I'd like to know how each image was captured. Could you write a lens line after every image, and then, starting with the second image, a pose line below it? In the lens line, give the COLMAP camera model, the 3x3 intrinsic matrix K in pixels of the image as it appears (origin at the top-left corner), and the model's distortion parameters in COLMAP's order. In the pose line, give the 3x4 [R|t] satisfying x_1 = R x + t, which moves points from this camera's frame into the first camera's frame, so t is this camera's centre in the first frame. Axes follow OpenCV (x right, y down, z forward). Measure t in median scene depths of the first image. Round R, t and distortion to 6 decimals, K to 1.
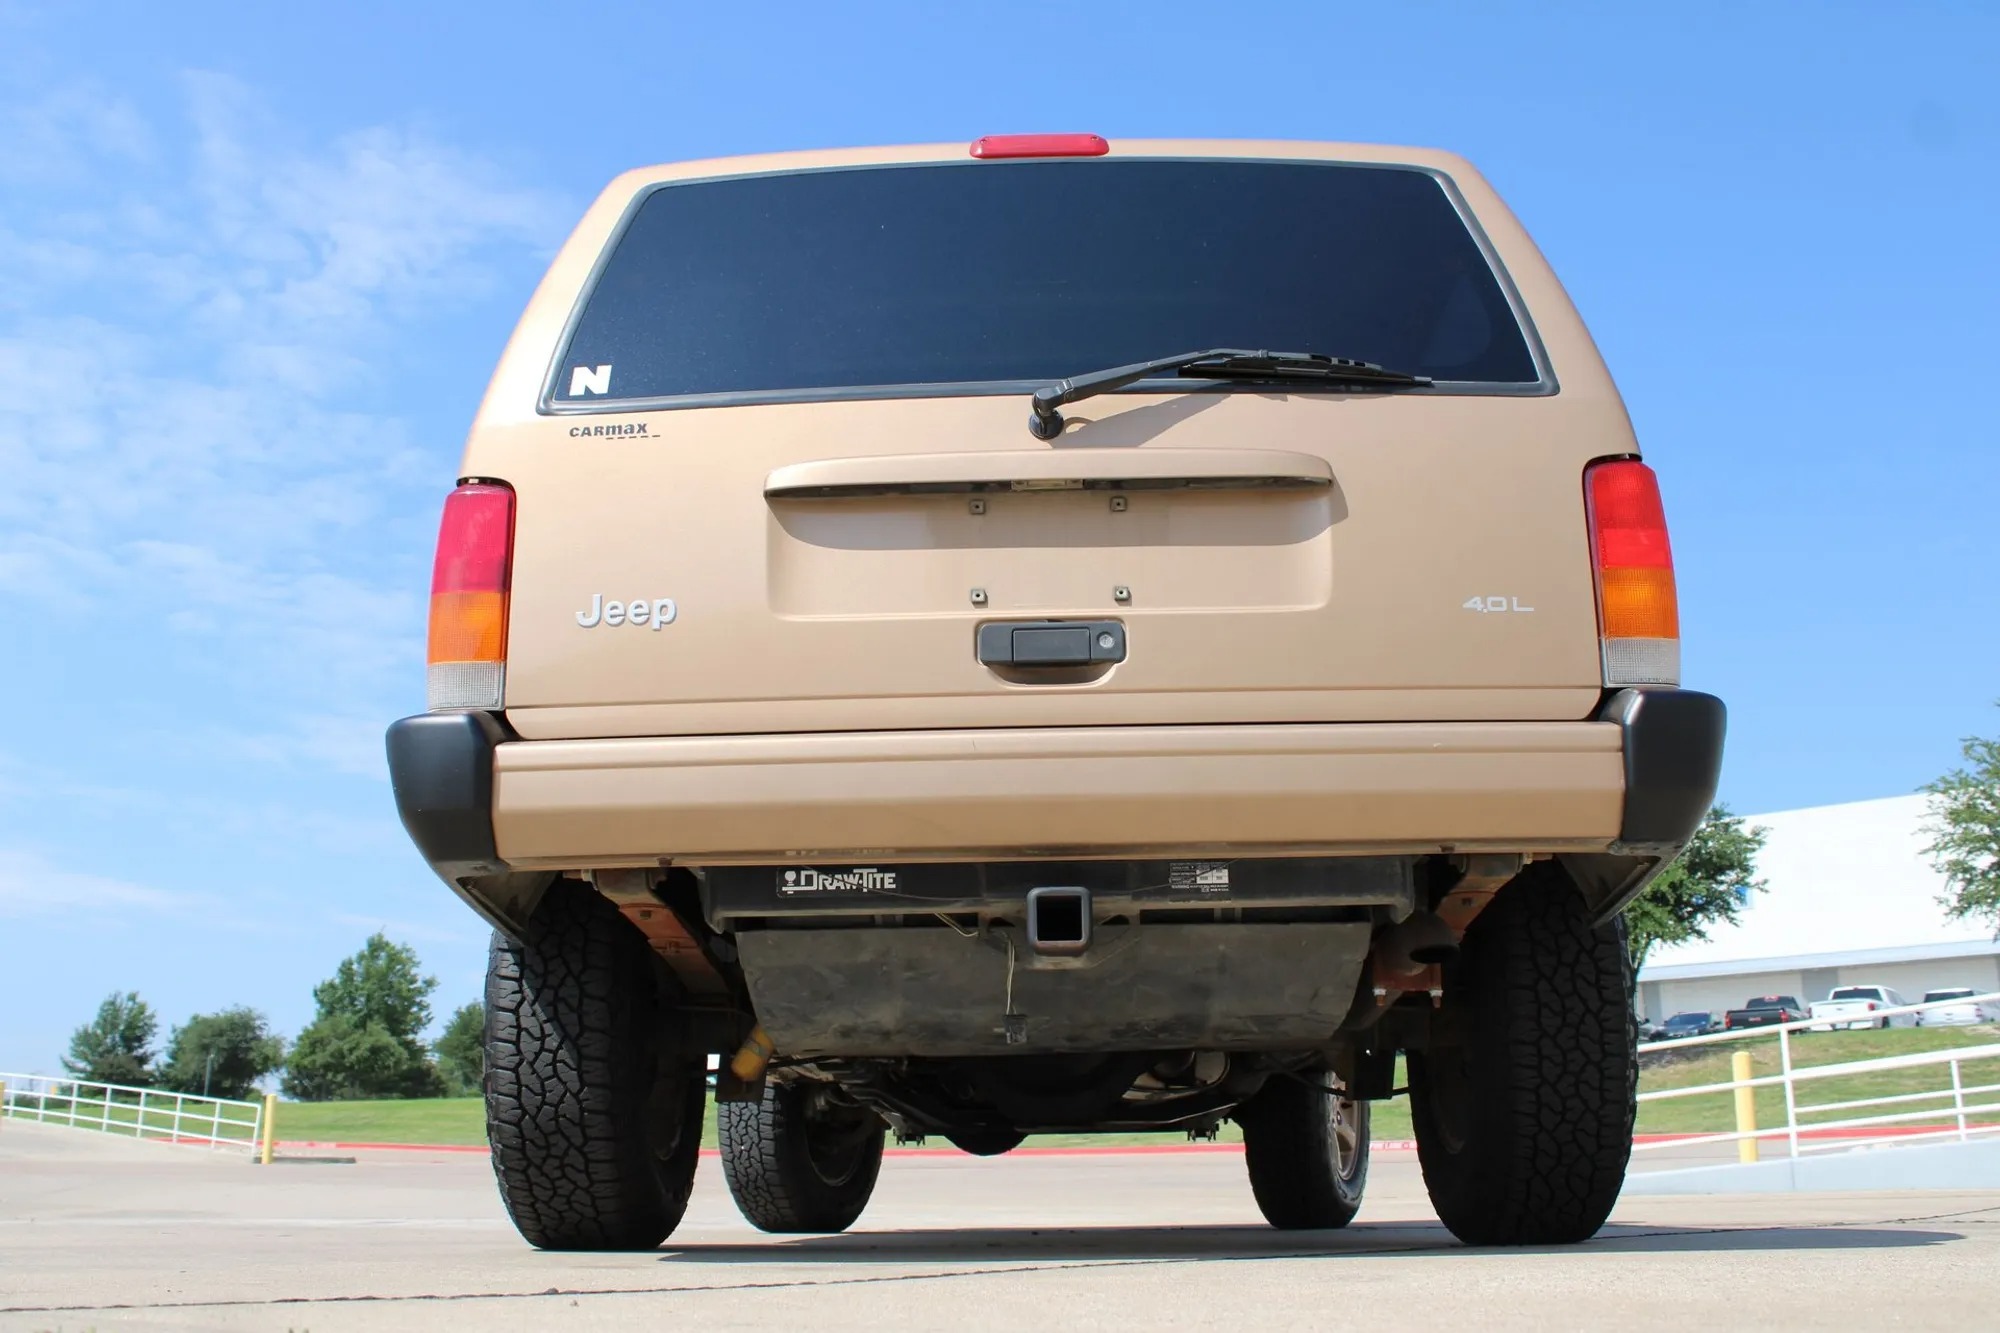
lens RADIAL K [[1926.9, 0, 987.6], [0, 1926.9, 684.8], [0, 0, 1]] dist [-0.093755, 0.030168]
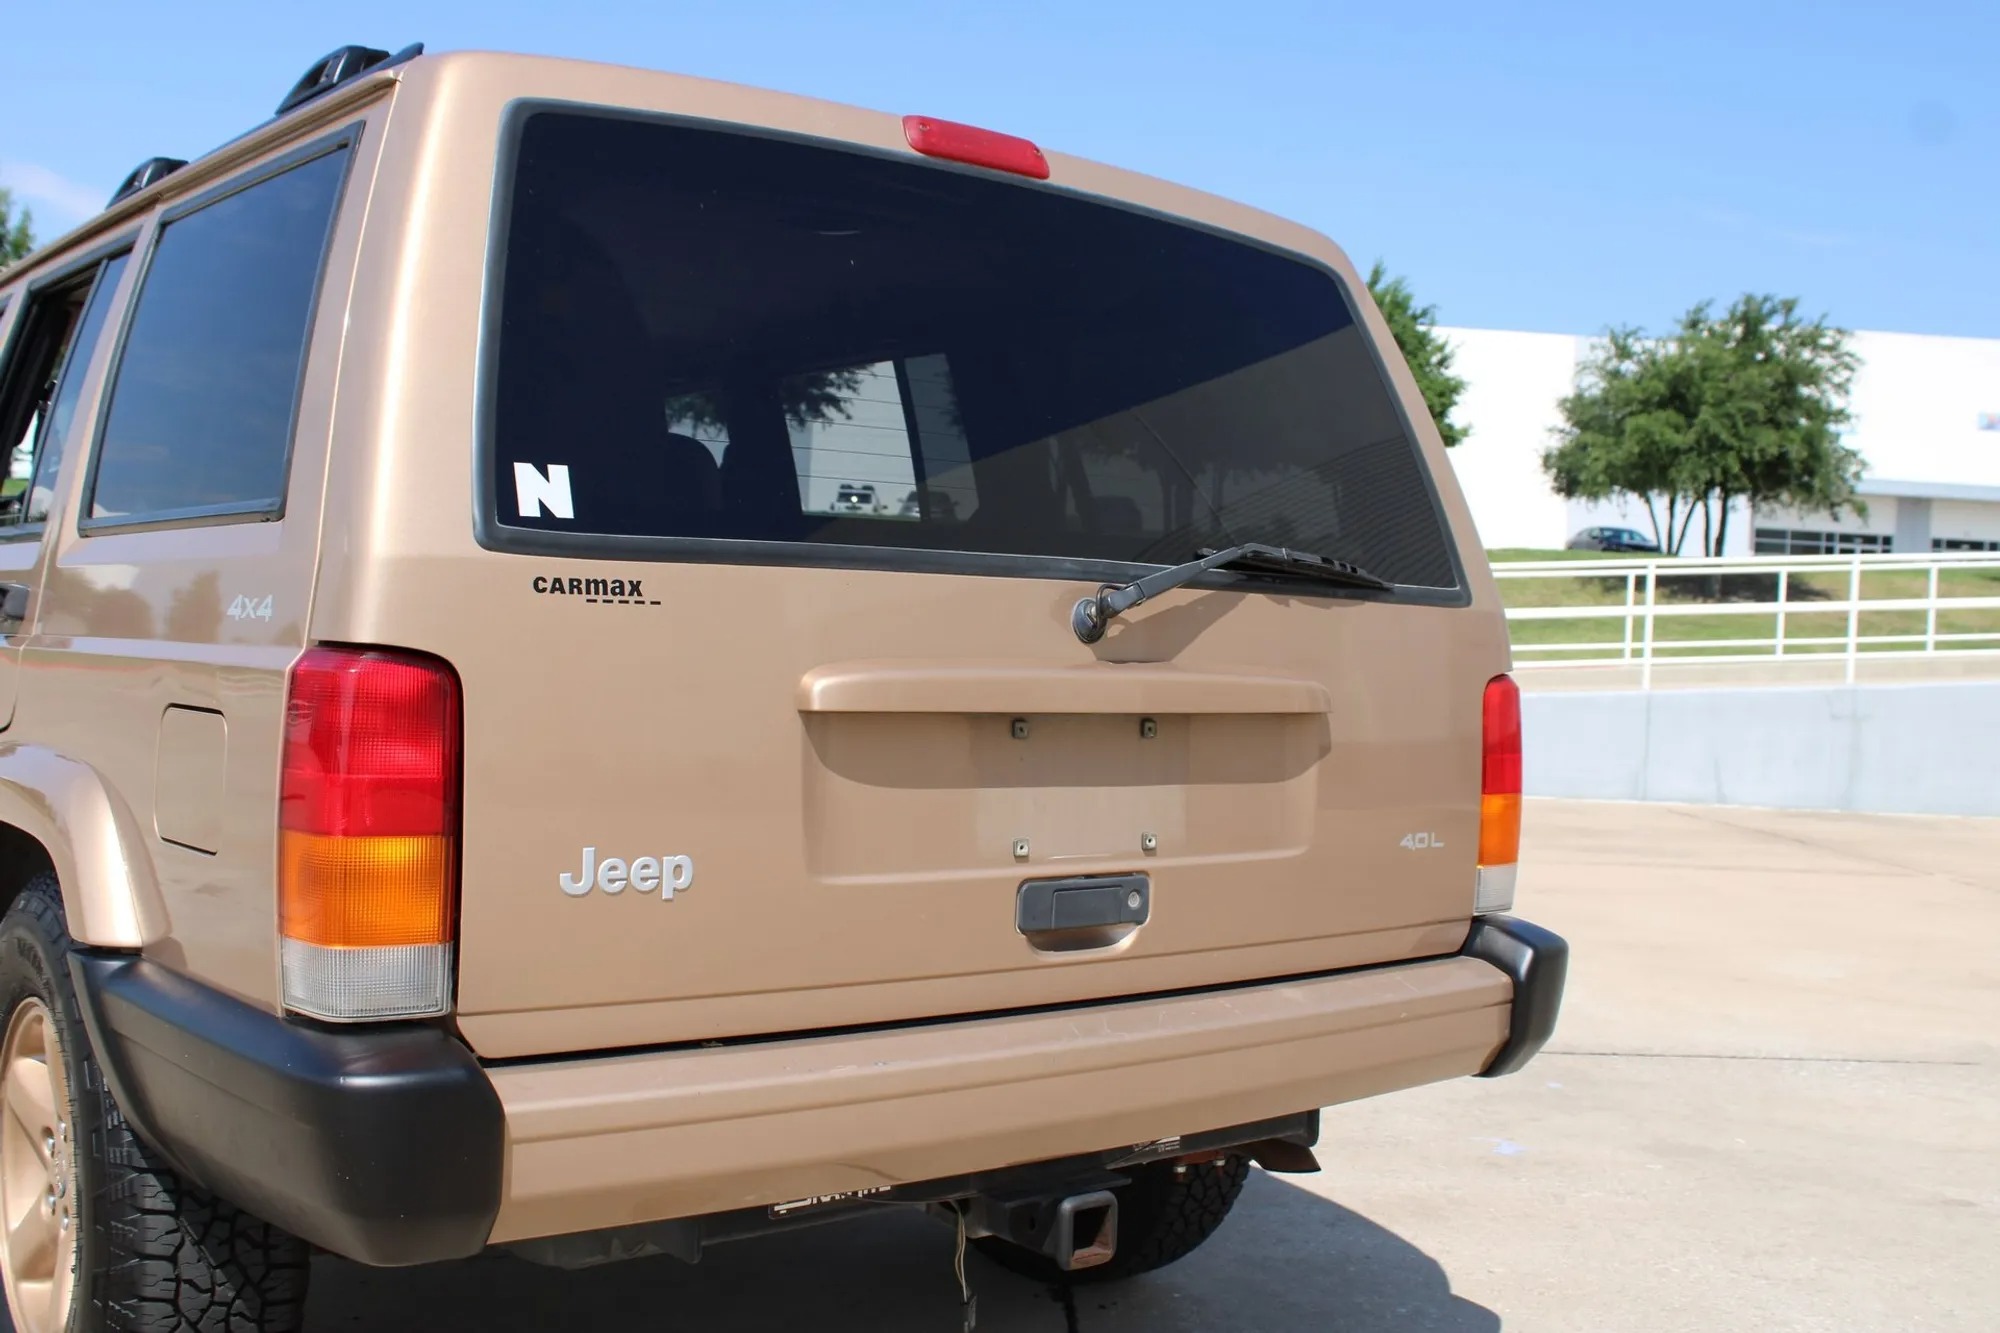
lens RADIAL K [[2022.7, 0, 1003.9], [0, 2022.7, 674.7], [0, 0, 1]] dist [-0.135245, 0.151358]
pose [[0.762045, 0.024610, 0.647056, -0.495881], [-0.212031, 0.953670, 0.213440, -0.259977], [-0.611826, -0.299846, 0.731957, 0.344202]]
